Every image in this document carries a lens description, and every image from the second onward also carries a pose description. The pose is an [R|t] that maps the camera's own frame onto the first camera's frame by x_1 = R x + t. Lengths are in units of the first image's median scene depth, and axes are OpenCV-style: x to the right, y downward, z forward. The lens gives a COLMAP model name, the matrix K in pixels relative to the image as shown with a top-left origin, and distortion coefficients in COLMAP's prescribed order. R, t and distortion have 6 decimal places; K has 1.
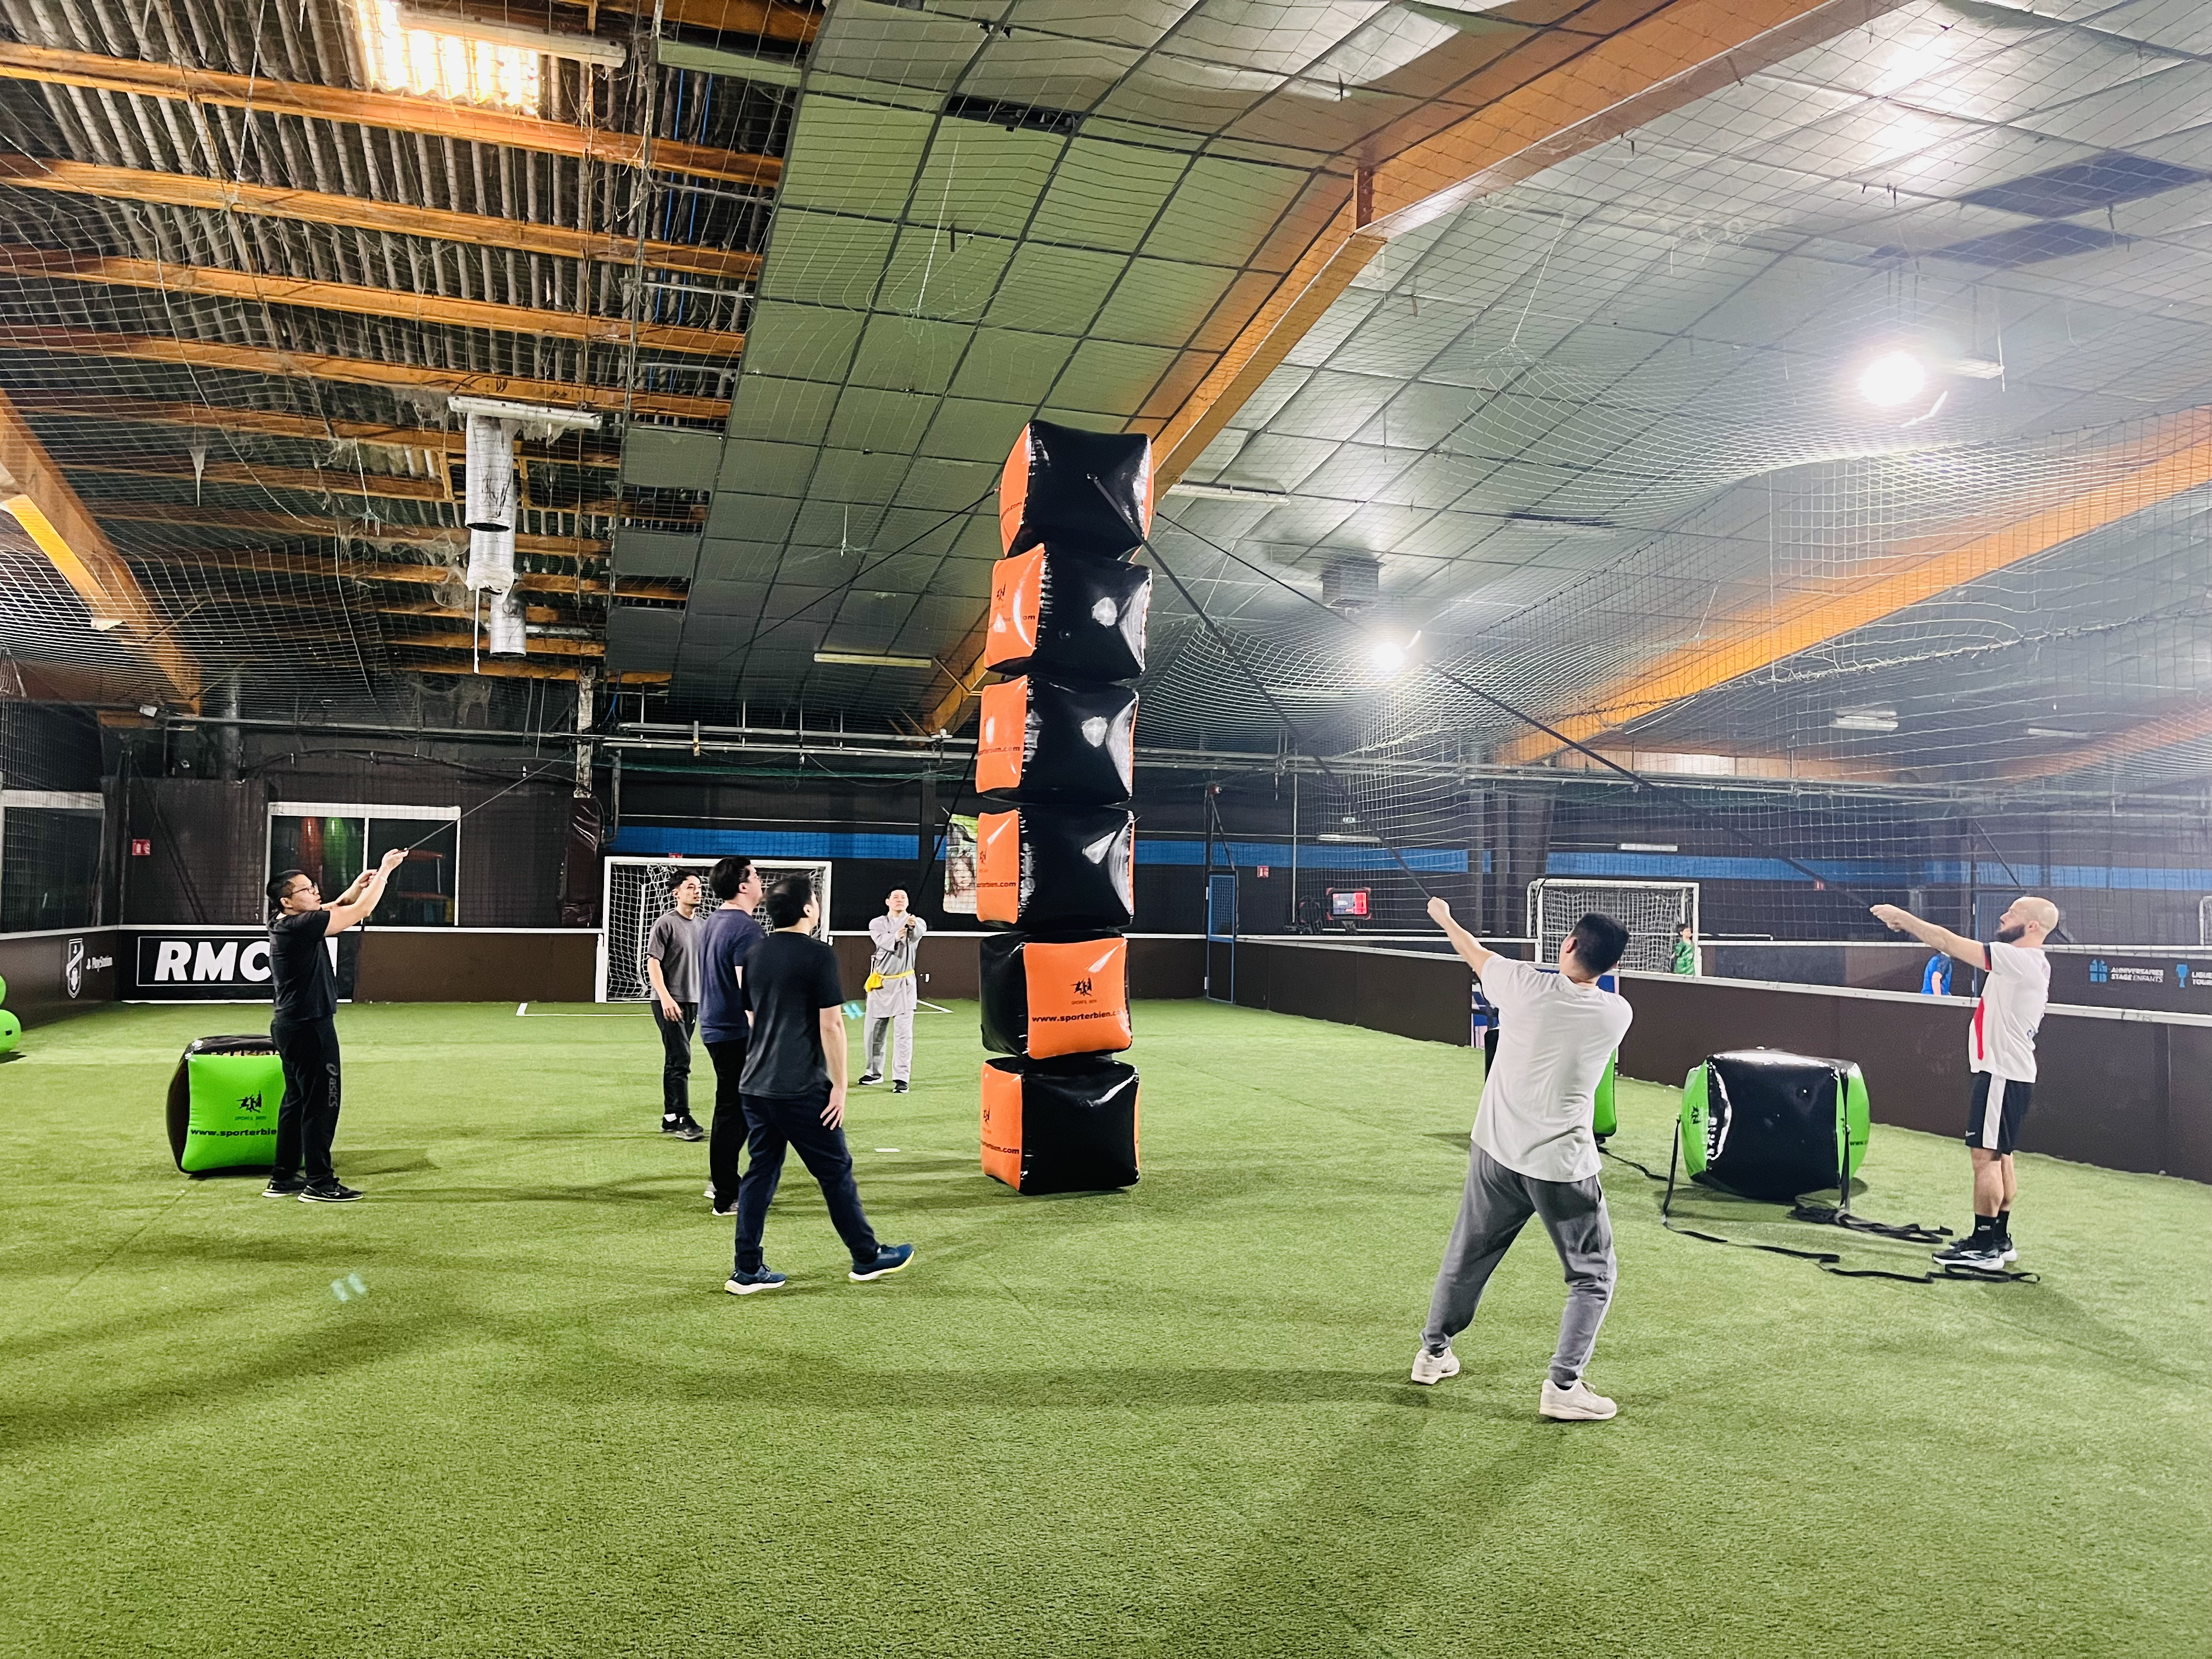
lens RADIAL K [[1664.2, 0, 1126.2], [0, 1664.2, 834.0], [0, 0, 1]] dist [0.083946, -0.130191]
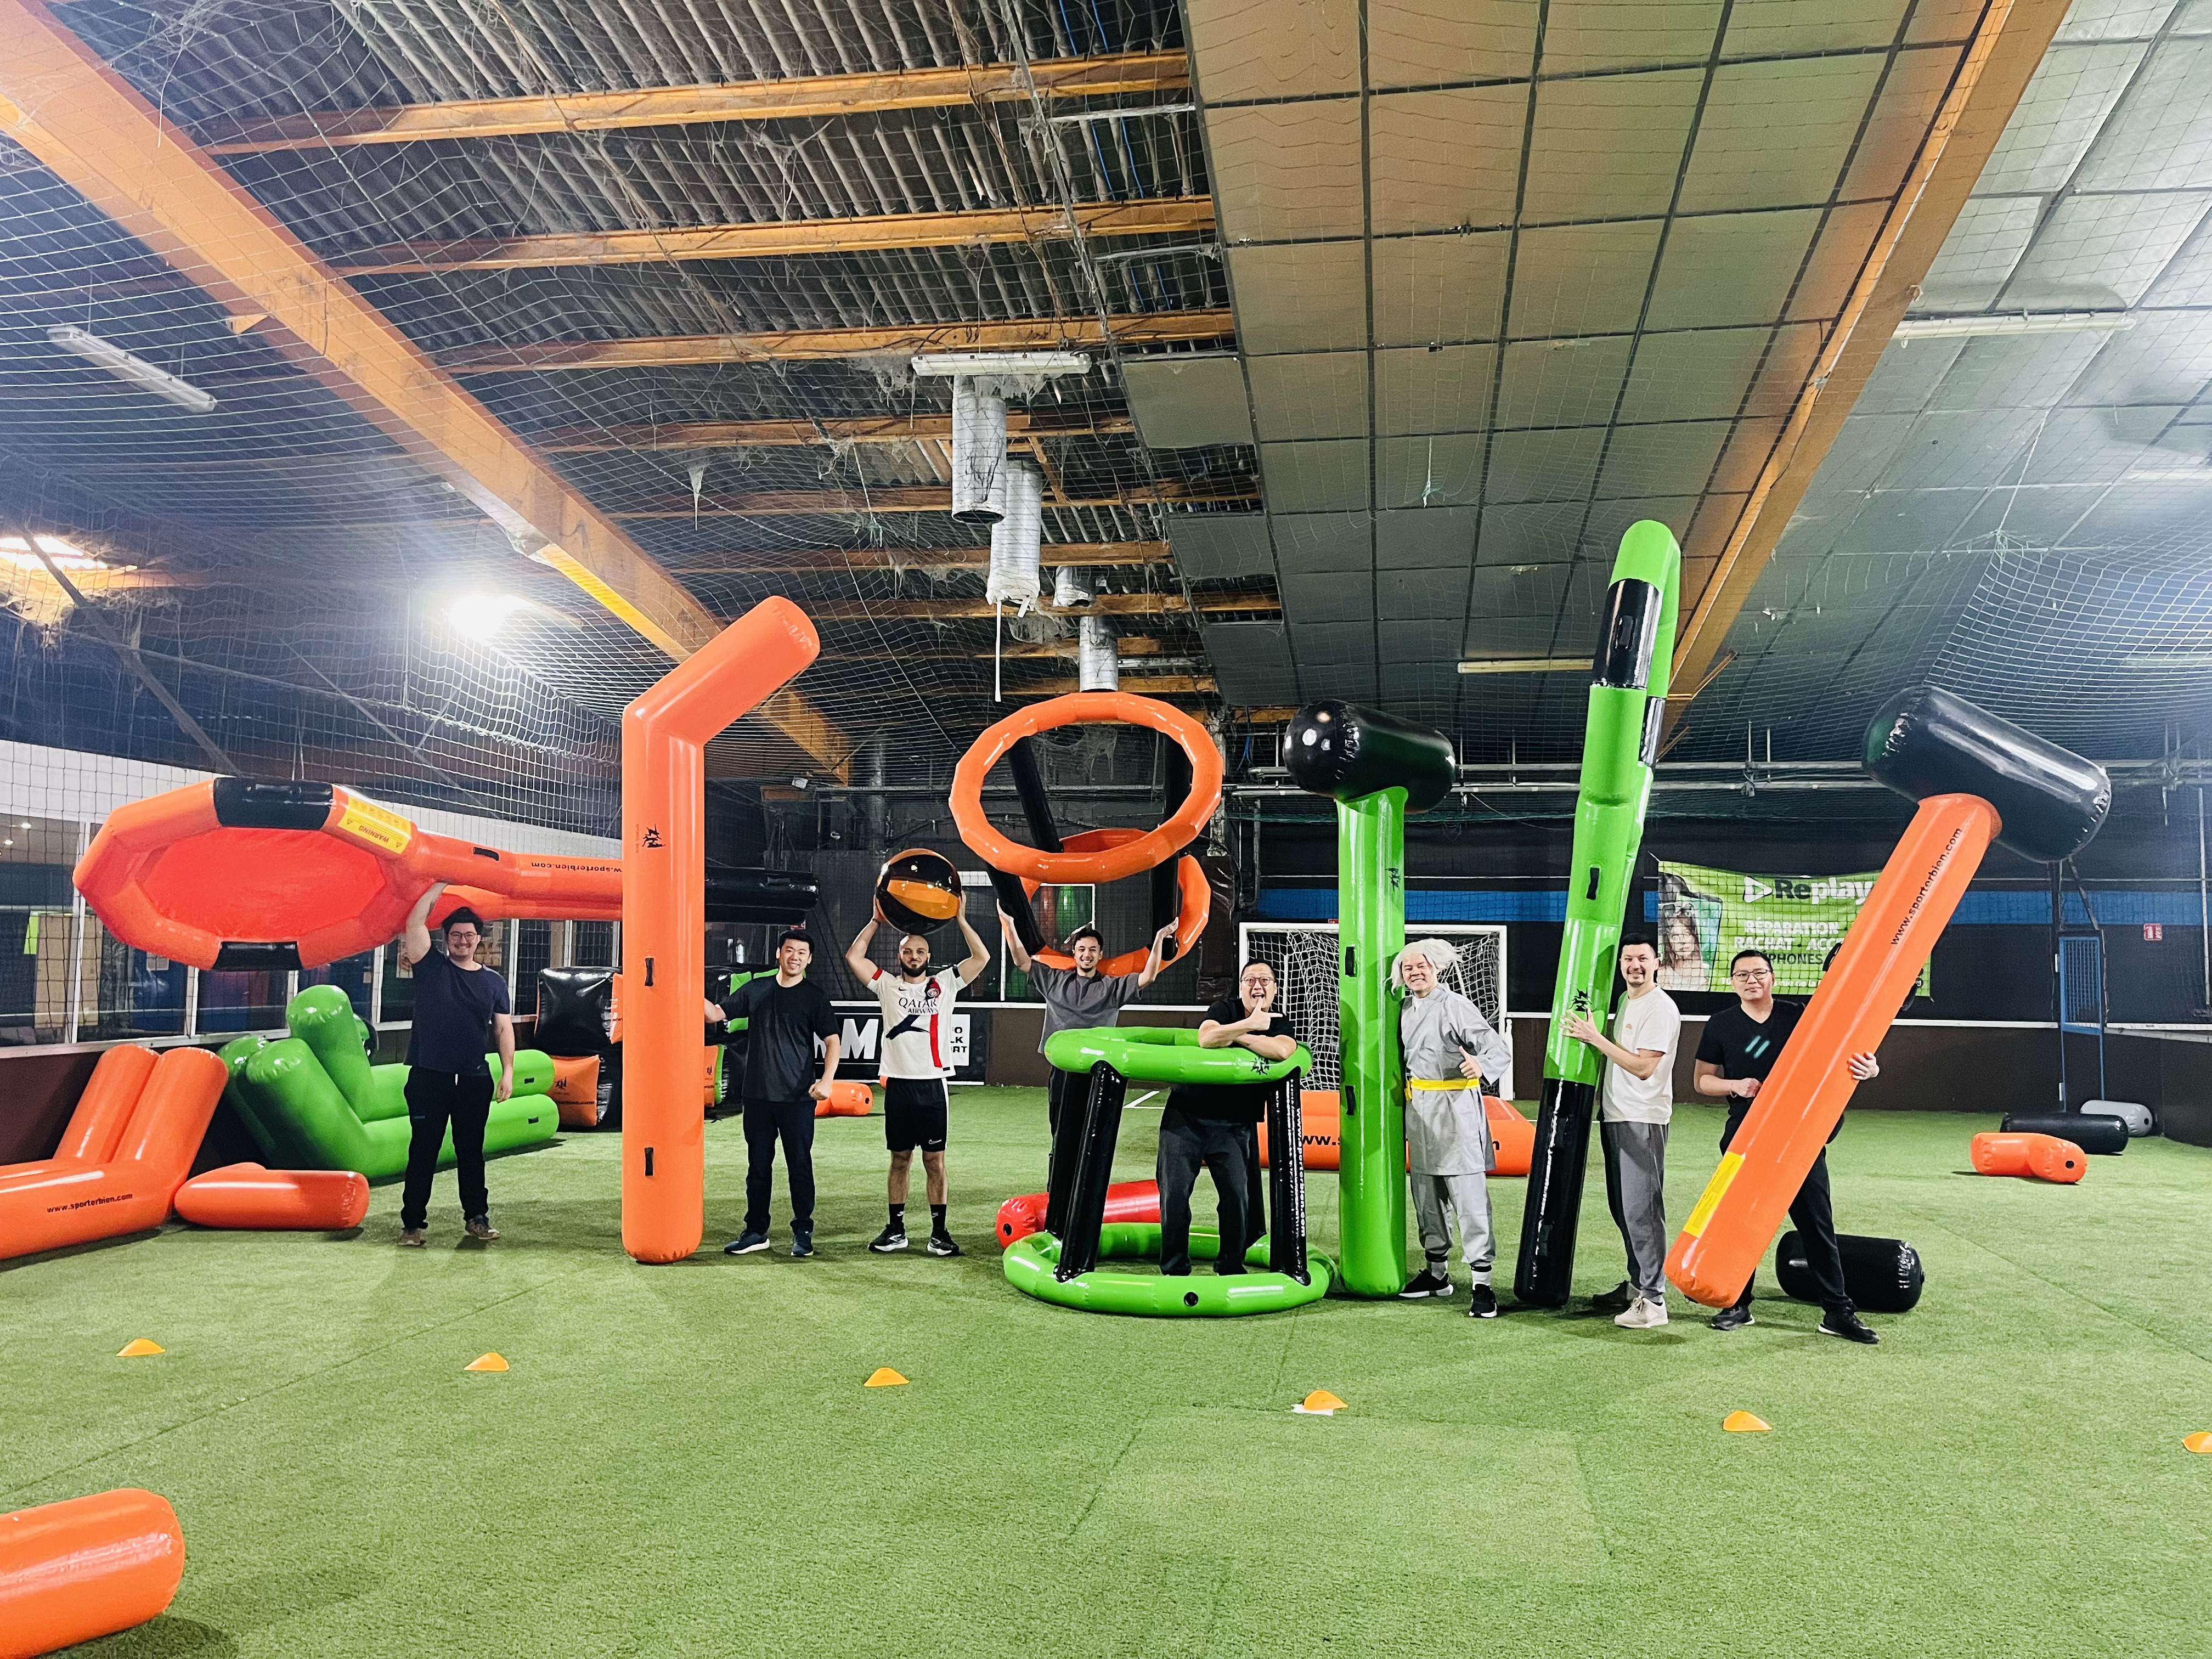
lens RADIAL K [[1663.5, 0, 1112.0], [0, 1663.5, 819.5], [0, 0, 1]] dist [0.078832, -0.107946]
pose [[0.885644, -0.047090, -0.461971, 0.030836], [0.022472, 0.998026, -0.058652, 0.009099], [0.463820, 0.041563, 0.884954, 0.206179]]
